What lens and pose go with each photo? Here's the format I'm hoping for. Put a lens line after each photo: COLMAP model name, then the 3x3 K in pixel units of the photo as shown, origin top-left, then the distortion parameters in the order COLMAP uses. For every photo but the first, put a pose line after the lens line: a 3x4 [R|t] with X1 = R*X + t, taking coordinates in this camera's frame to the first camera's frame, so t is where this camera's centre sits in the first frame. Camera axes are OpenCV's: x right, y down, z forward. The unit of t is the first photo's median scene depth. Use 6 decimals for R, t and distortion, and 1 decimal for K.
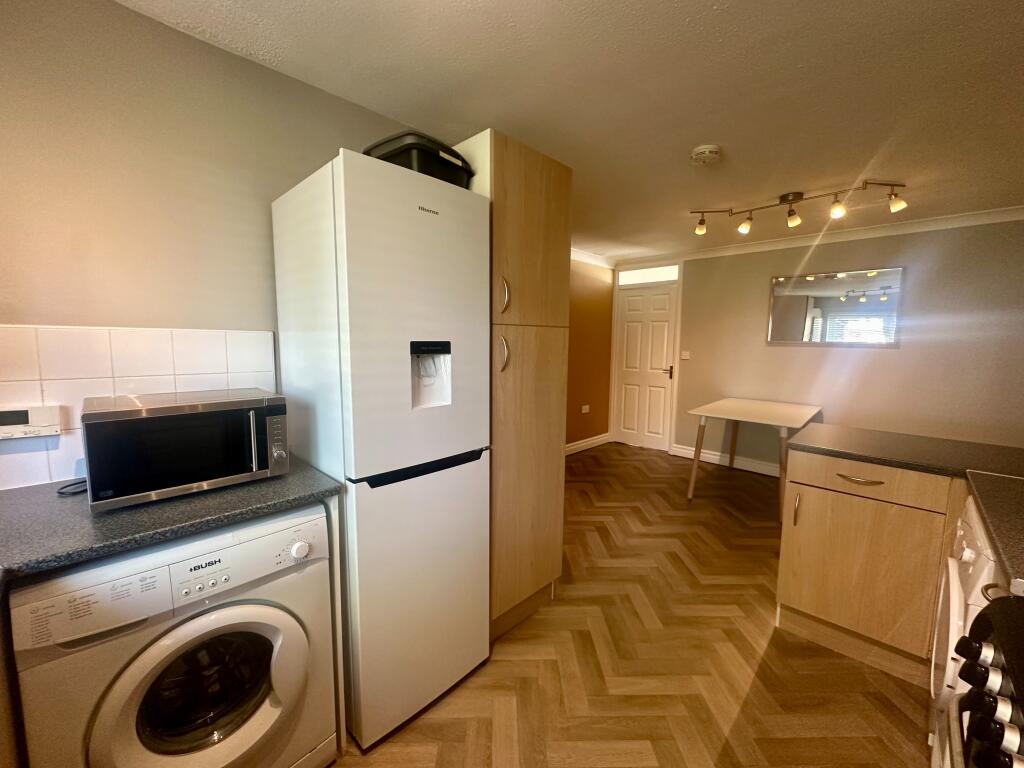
lens RADIAL K [[410.8, 0, 510.9], [0, 410.8, 384.0], [0, 0, 1]] dist [0.004291, 0.000361]
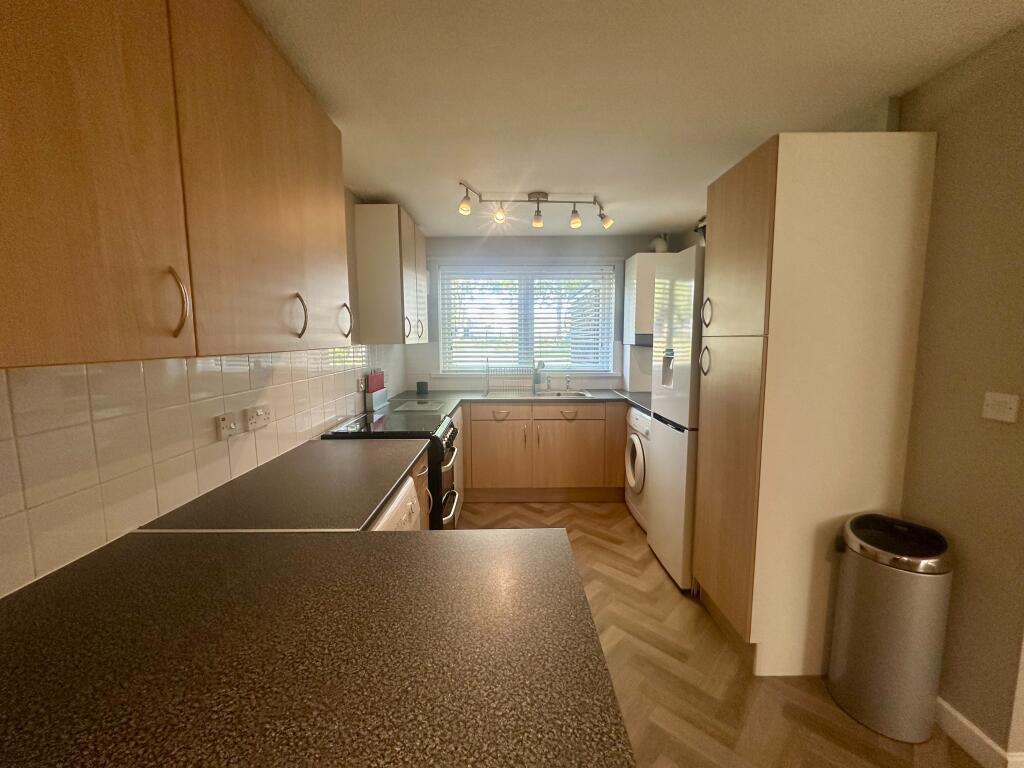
lens RADIAL K [[410.8, 0, 508.1], [0, 410.8, 381.6], [0, 0, 1]] dist [0.004291, 0.000361]
pose [[-0.718098, 0.072534, -0.692152, 0.987621], [-0.071415, 0.981623, 0.176961, -0.144080], [0.692268, 0.176505, -0.699722, 1.168982]]
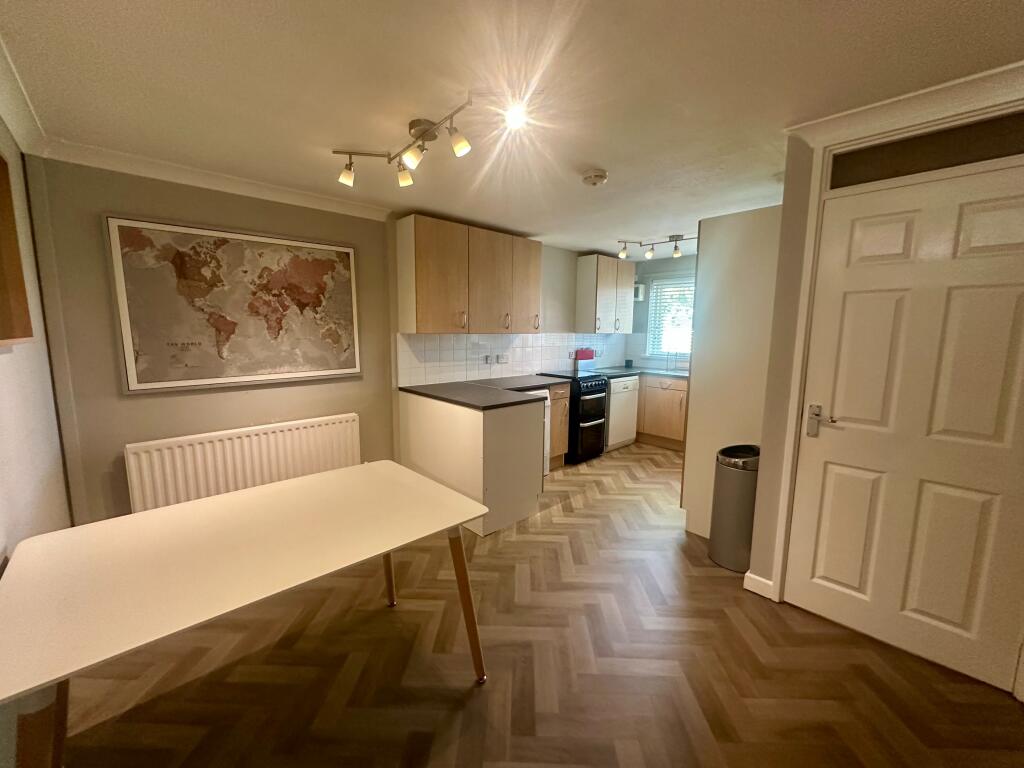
lens RADIAL K [[410.8, 0, 508.0], [0, 410.8, 383.5], [0, 0, 1]] dist [0.004291, 0.000361]
pose [[-0.998330, -0.022185, 0.053343, 0.655339], [-0.009077, 0.972096, 0.234407, -0.269608], [-0.057055, 0.233531, -0.970674, 2.338428]]
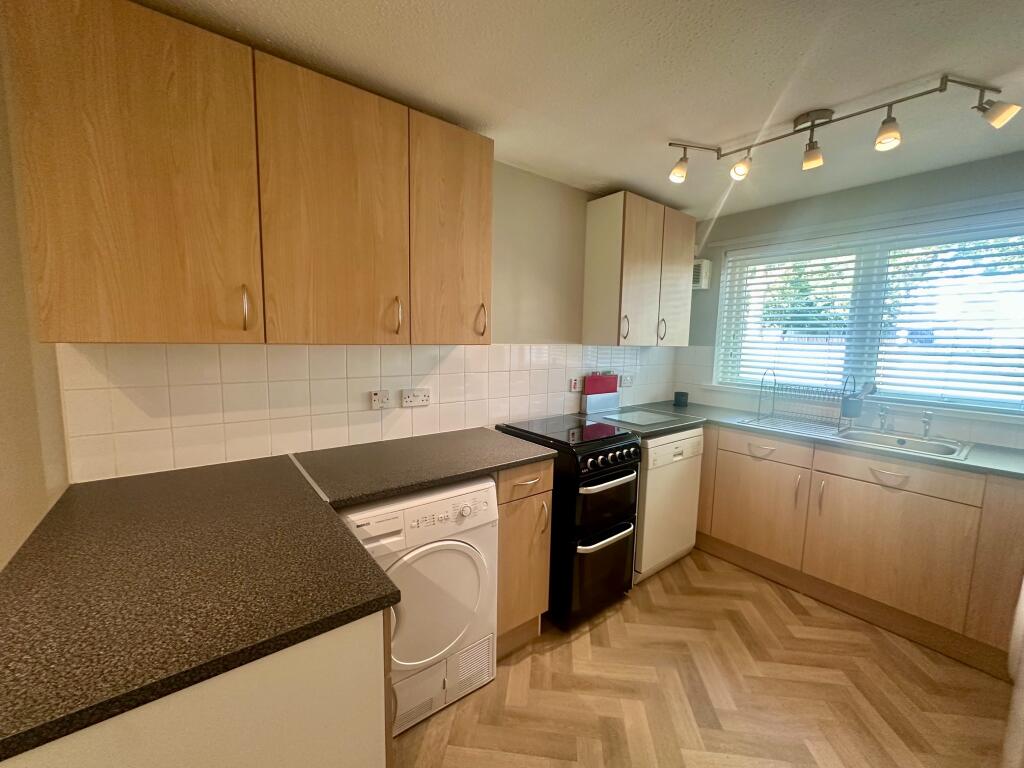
lens RADIAL K [[410.8, 0, 511.5], [0, 410.8, 382.8], [0, 0, 1]] dist [0.004291, 0.000361]
pose [[-0.990712, -0.040975, 0.129654, 0.441987], [-0.012228, 0.976499, 0.215174, -0.152562], [-0.135424, 0.211591, -0.967931, 1.209056]]
